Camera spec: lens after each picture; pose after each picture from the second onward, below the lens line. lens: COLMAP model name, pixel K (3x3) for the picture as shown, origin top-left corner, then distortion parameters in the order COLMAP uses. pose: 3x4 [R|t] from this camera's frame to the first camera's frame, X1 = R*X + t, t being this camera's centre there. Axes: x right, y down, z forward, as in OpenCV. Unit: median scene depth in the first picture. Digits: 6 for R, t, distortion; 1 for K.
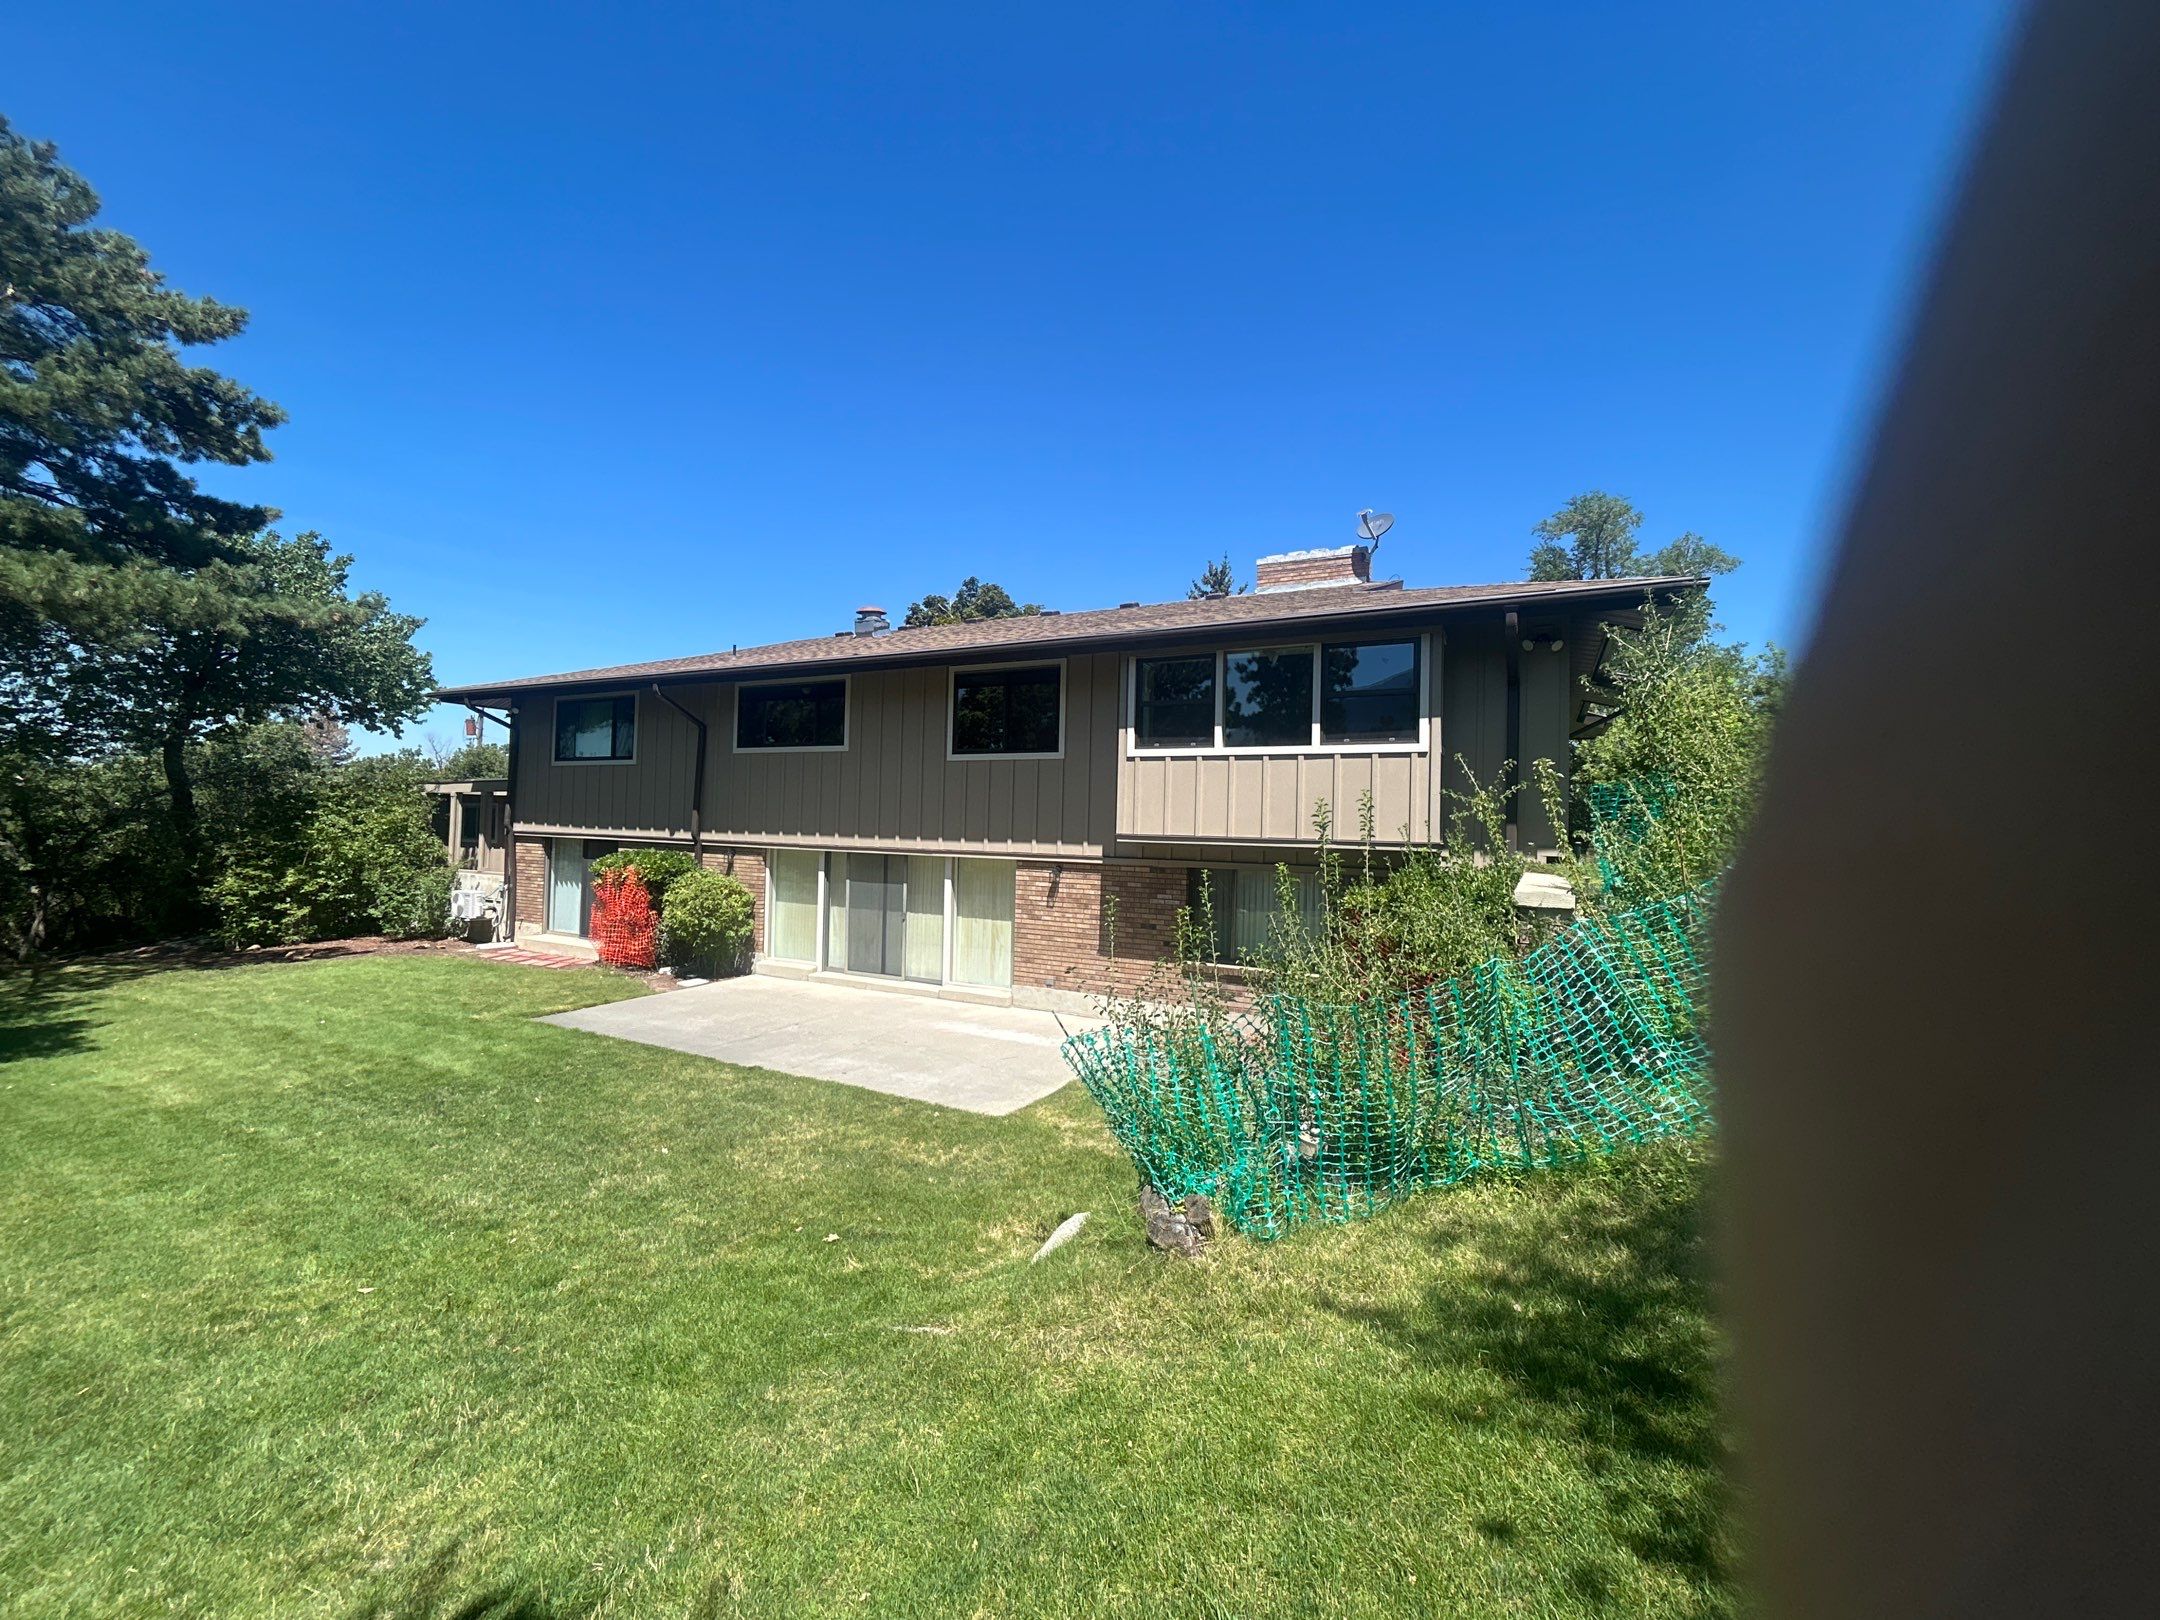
lens RADIAL K [[860.0, 0, 1080.0], [0, 860.0, 810.0], [0, 0, 1]] dist [0.001431, -0.000039]
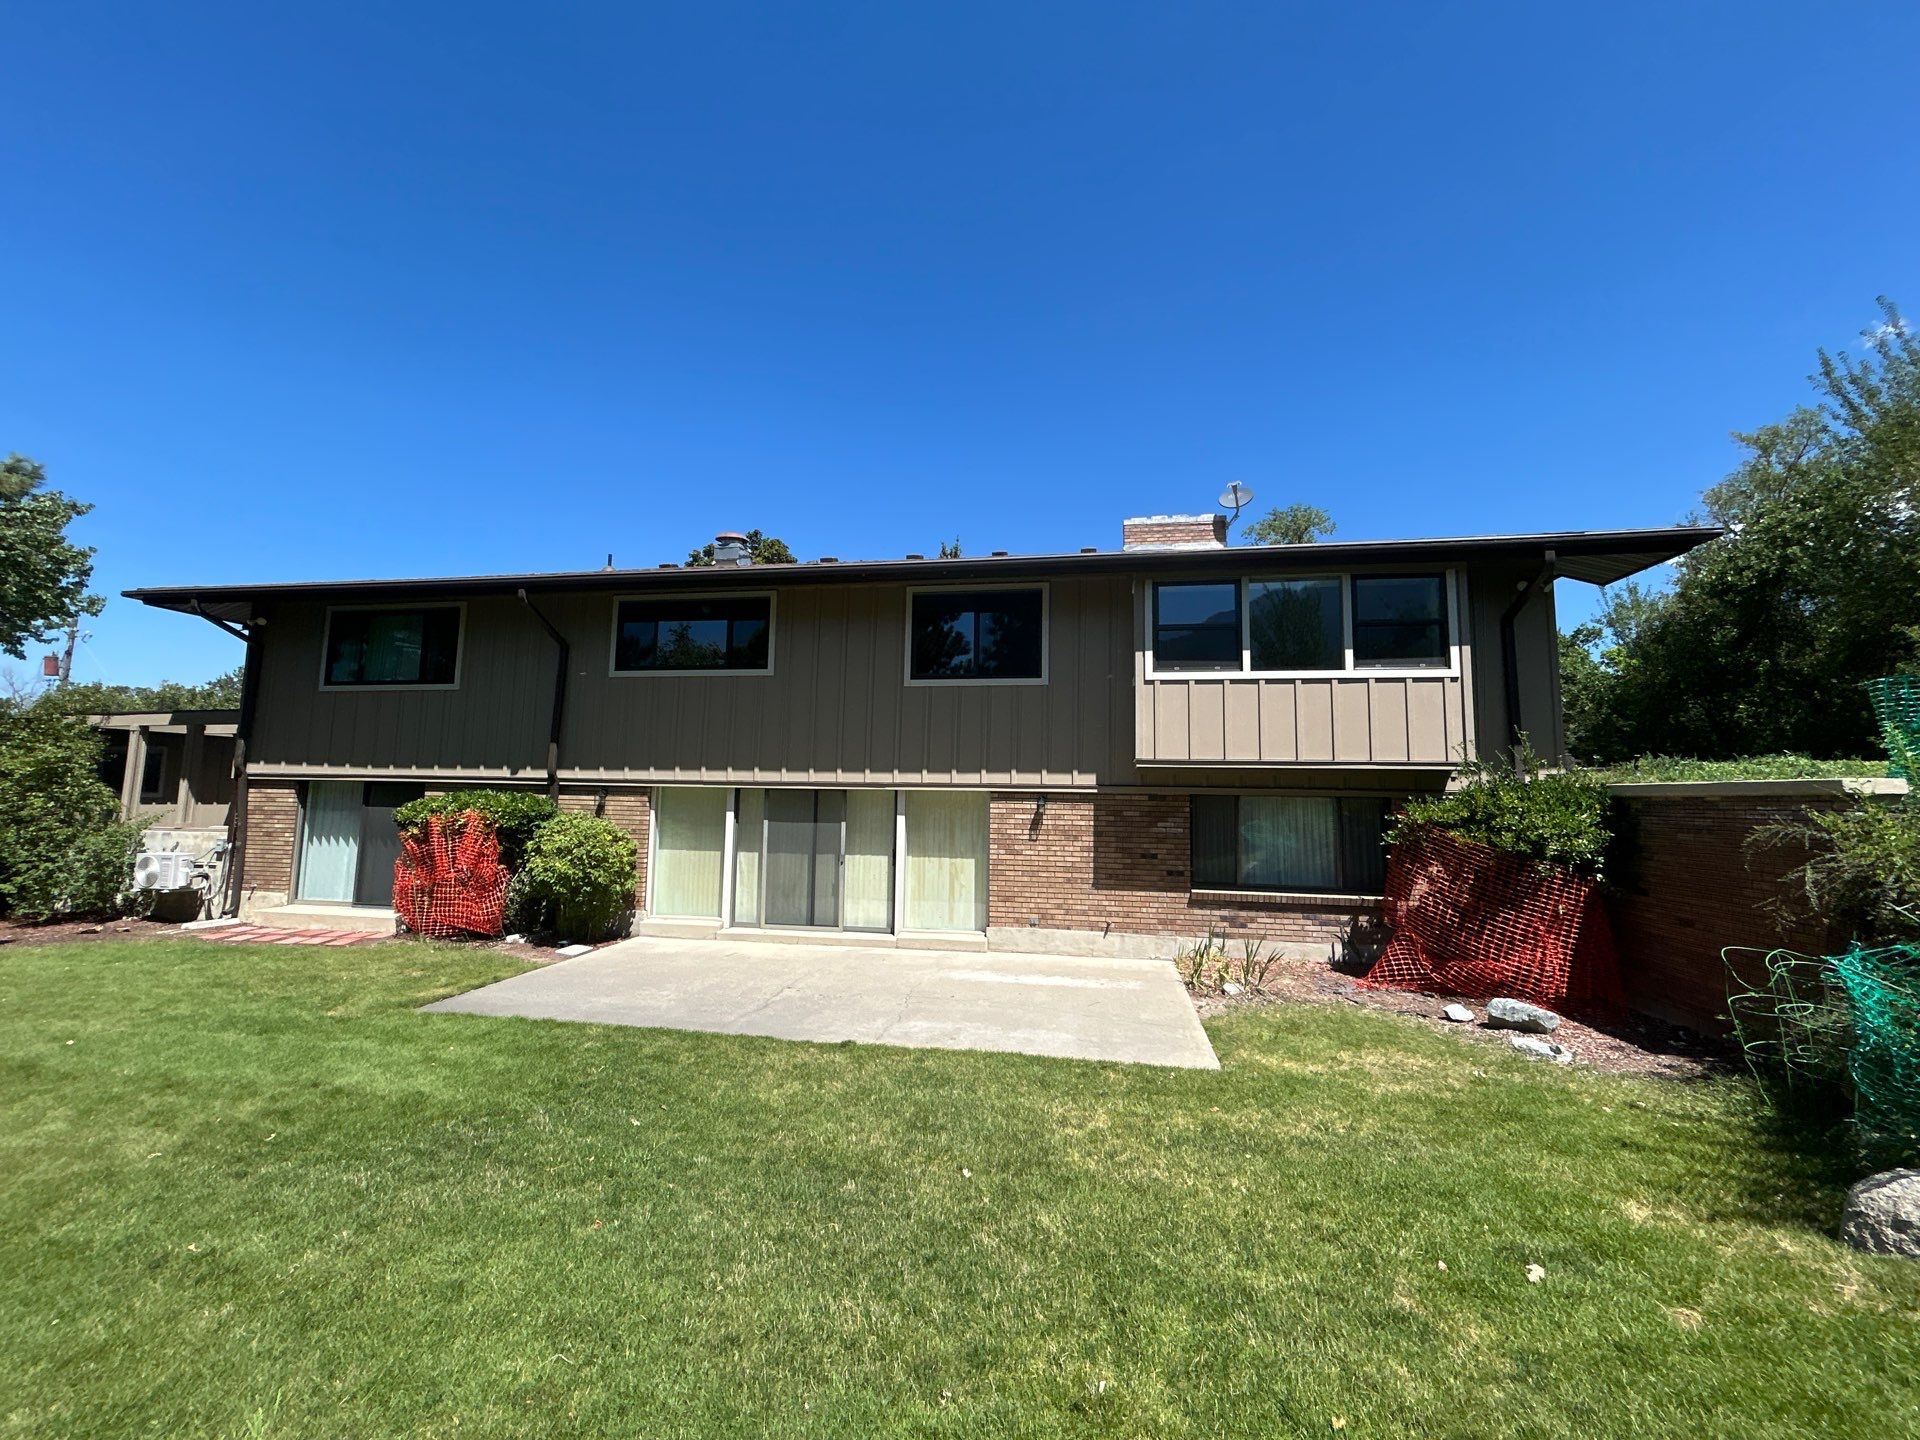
lens RADIAL K [[765.8, 0, 959.1], [0, 765.8, 723.7], [0, 0, 1]] dist [0.003261, -0.000006]
pose [[0.956414, 0.019157, 0.291385, -0.319474], [0.001624, 0.997481, -0.070910, 0.039105], [-0.292010, 0.068292, 0.953974, 0.187179]]
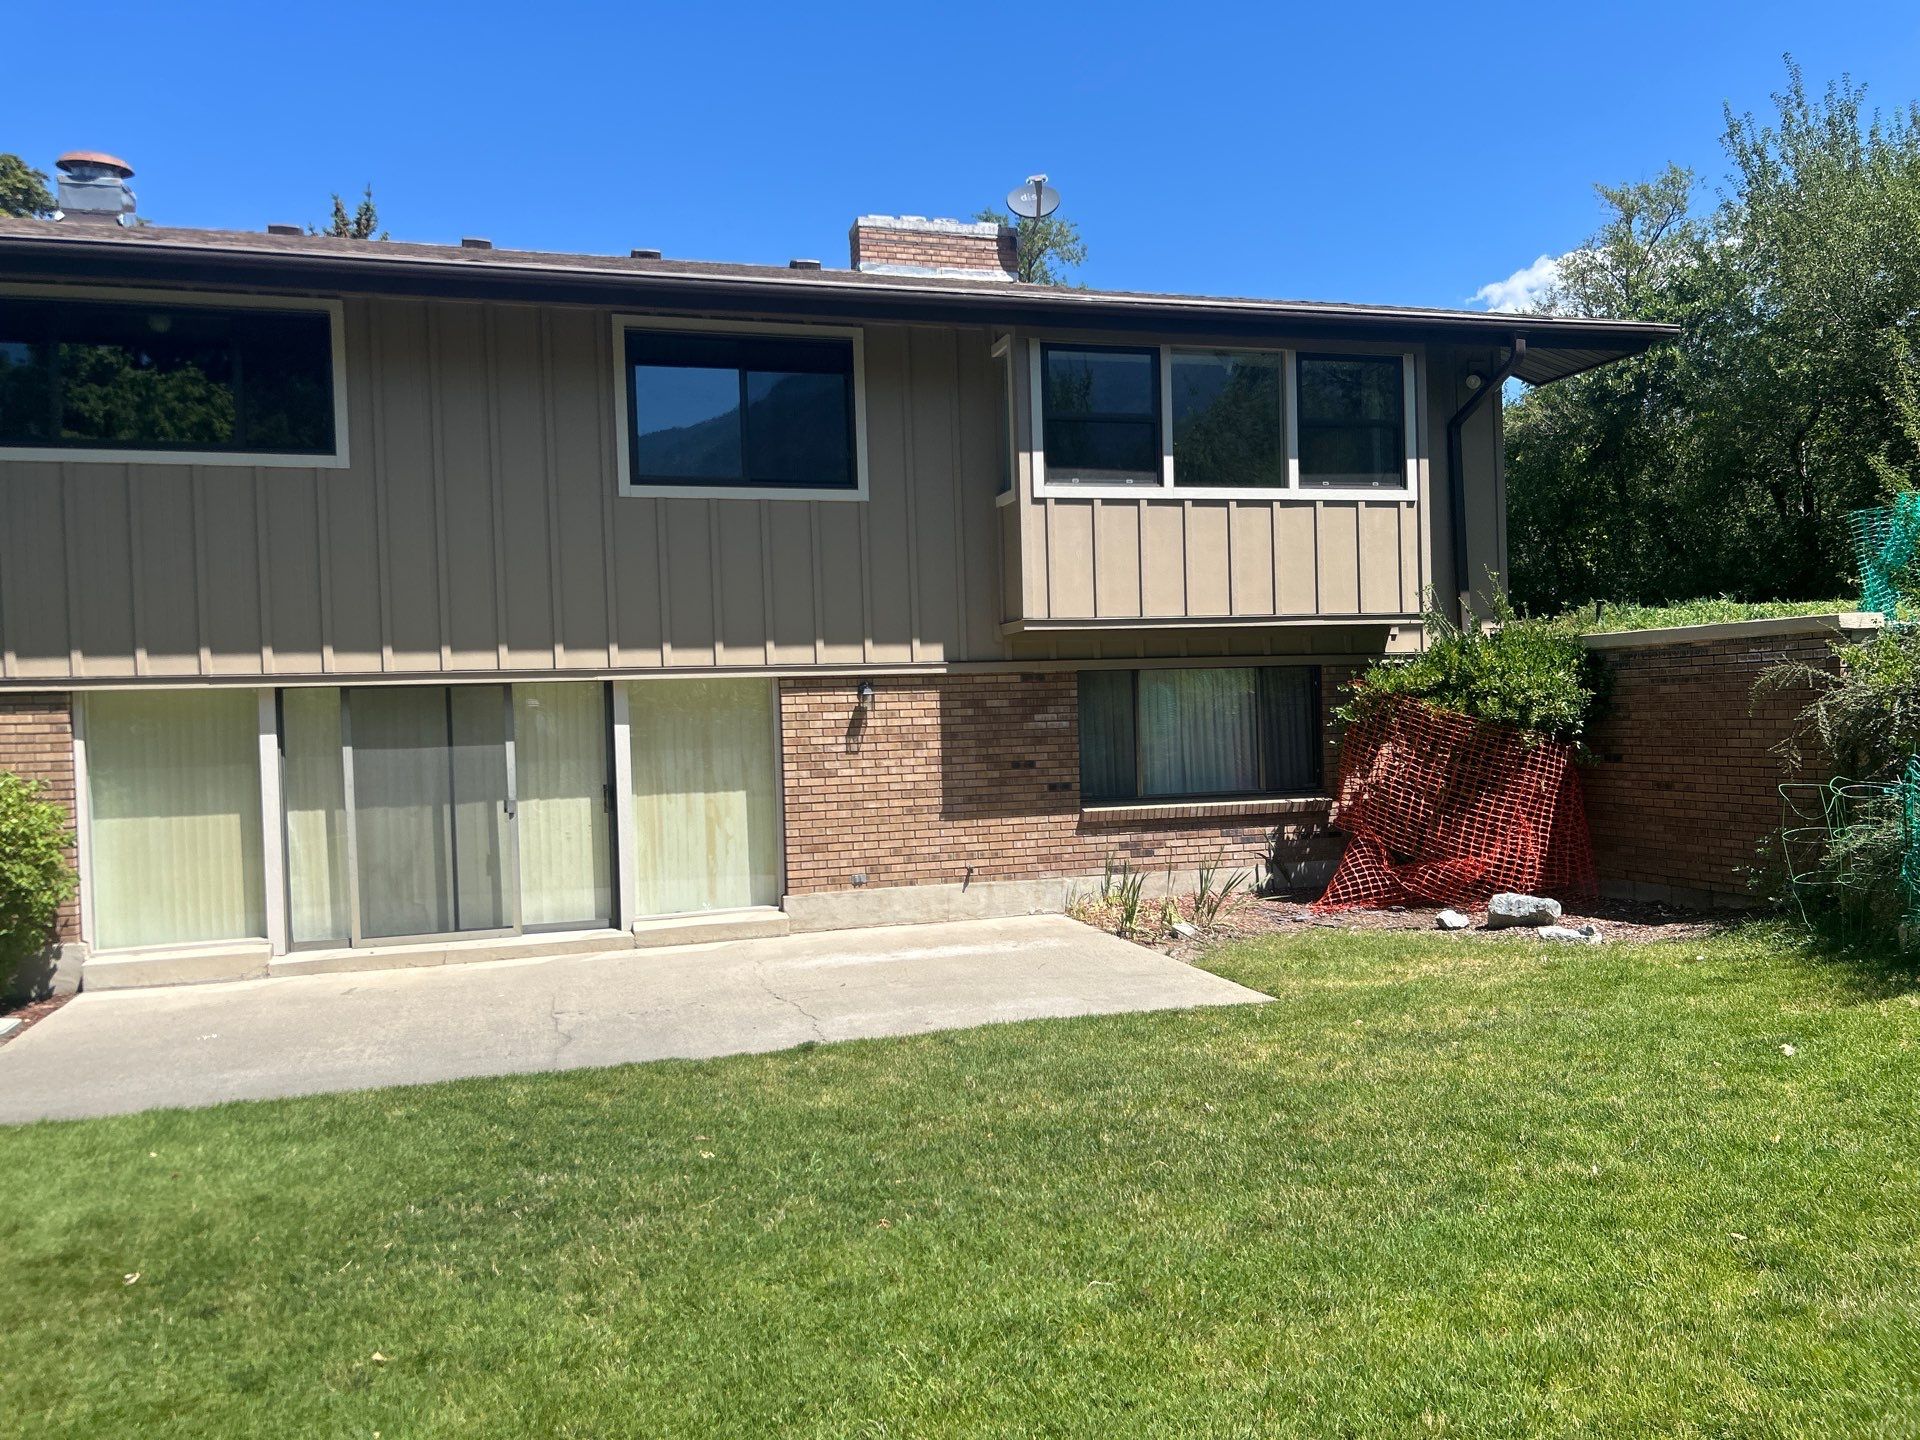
lens RADIAL K [[1426.6, 0, 960.5], [0, 1426.6, 737.8], [0, 0, 1]] dist [0.091089, -0.116864]
pose [[0.724751, -0.057980, 0.686567, -0.580948], [0.035074, 0.998266, 0.047278, 0.052026], [-0.688117, -0.010184, 0.725528, 0.208677]]
